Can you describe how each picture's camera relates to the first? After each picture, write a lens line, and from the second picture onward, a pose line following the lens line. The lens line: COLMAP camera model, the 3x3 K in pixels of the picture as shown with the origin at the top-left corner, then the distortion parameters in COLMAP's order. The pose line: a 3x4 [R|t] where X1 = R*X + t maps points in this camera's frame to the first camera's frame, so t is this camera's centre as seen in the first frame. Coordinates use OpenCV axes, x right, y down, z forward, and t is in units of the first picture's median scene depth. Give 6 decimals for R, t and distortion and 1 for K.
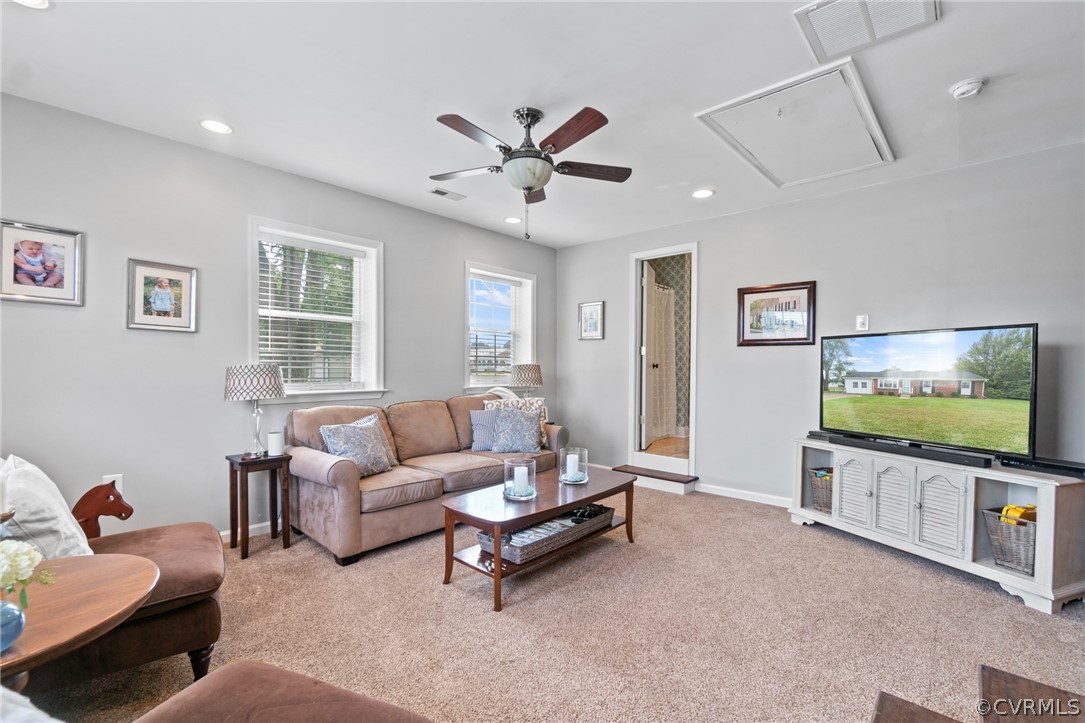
lens RADIAL K [[472.2, 0, 538.3], [0, 472.2, 364.4], [0, 0, 1]] dist [-0.001898, 0.000131]
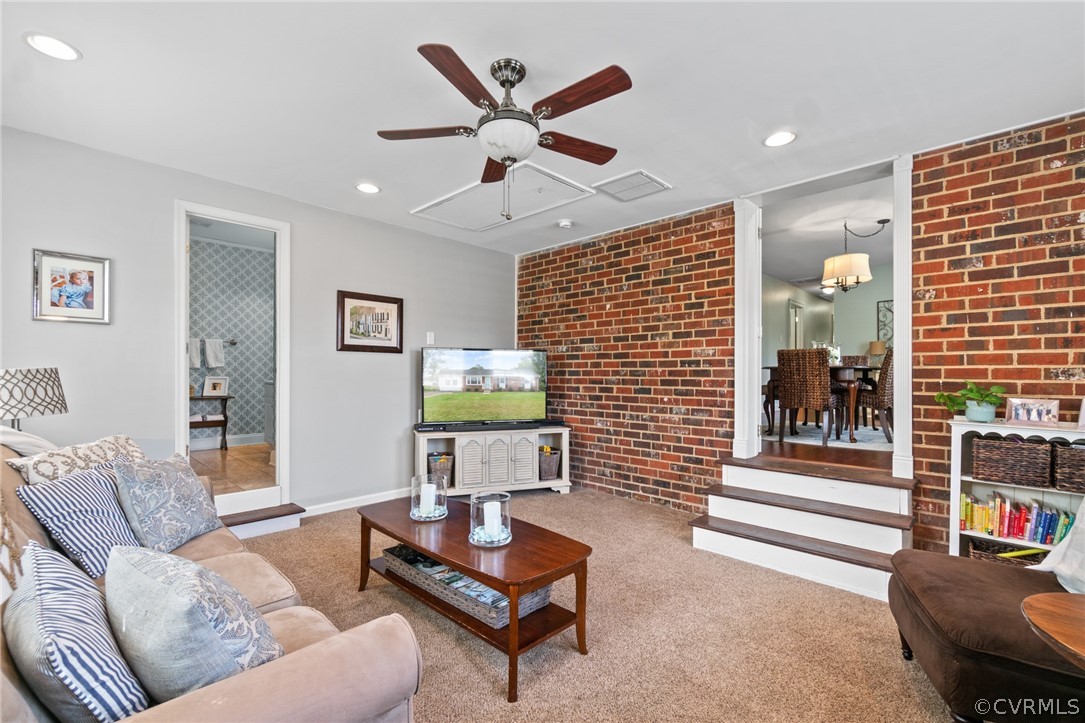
lens RADIAL K [[467.1, 0, 539.9], [0, 467.1, 376.4], [0, 0, 1]] dist [-0.000601, 0.000007]
pose [[0.014962, -0.012579, 0.999809, -0.706276], [-0.007423, 0.999892, 0.012691, -0.003008], [-0.999861, -0.007611, 0.014867, 0.799165]]
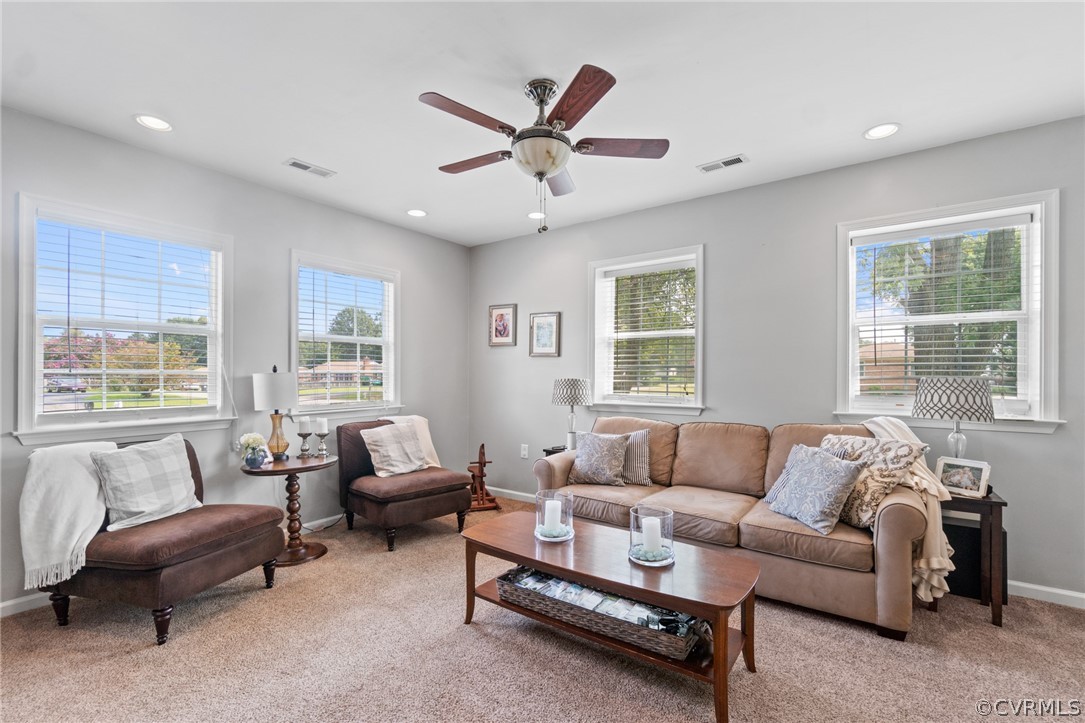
lens RADIAL K [[477.0, 0, 538.3], [0, 477.0, 363.9], [0, 0, 1]] dist [-0.000501, 0.000107]
pose [[0.118033, -0.029356, -0.992576, 0.712707], [0.001549, 0.999567, -0.029378, -0.001884], [0.993008, 0.001930, 0.118028, 0.764177]]
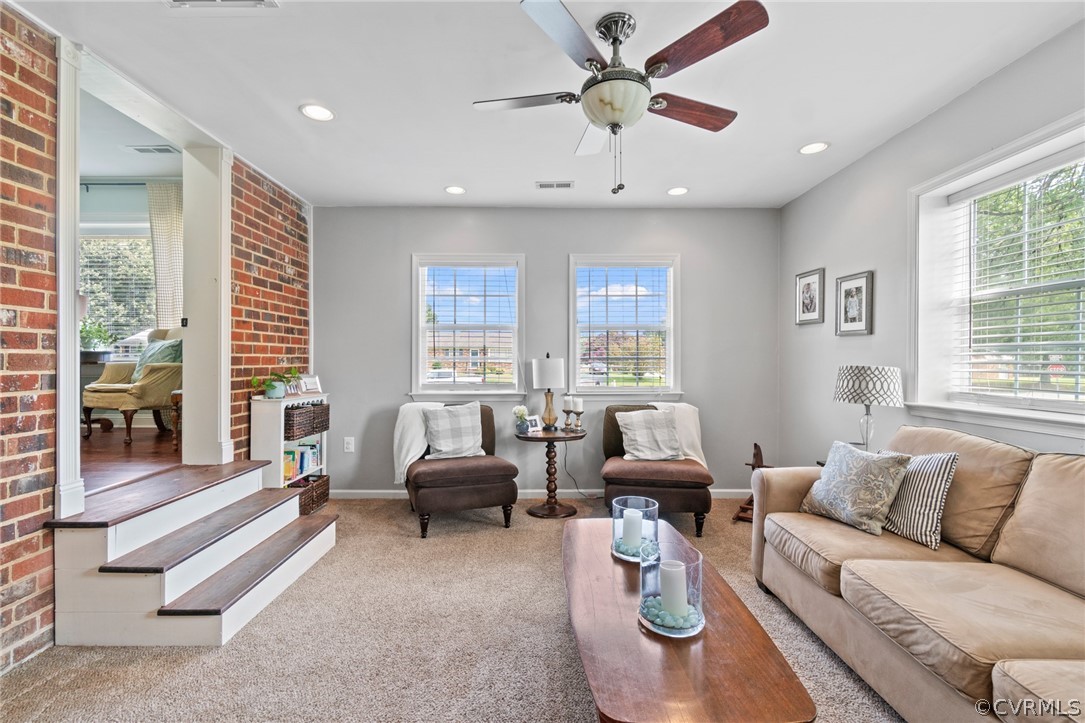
lens RADIAL K [[471.8, 0, 540.0], [0, 471.8, 350.1], [0, 0, 1]] dist [-0.000608, 0.000208]
pose [[-0.726315, -0.023931, -0.686946, 0.481107], [-0.005891, 0.999574, -0.028593, -0.000383], [0.687337, -0.016721, -0.726146, 1.244659]]
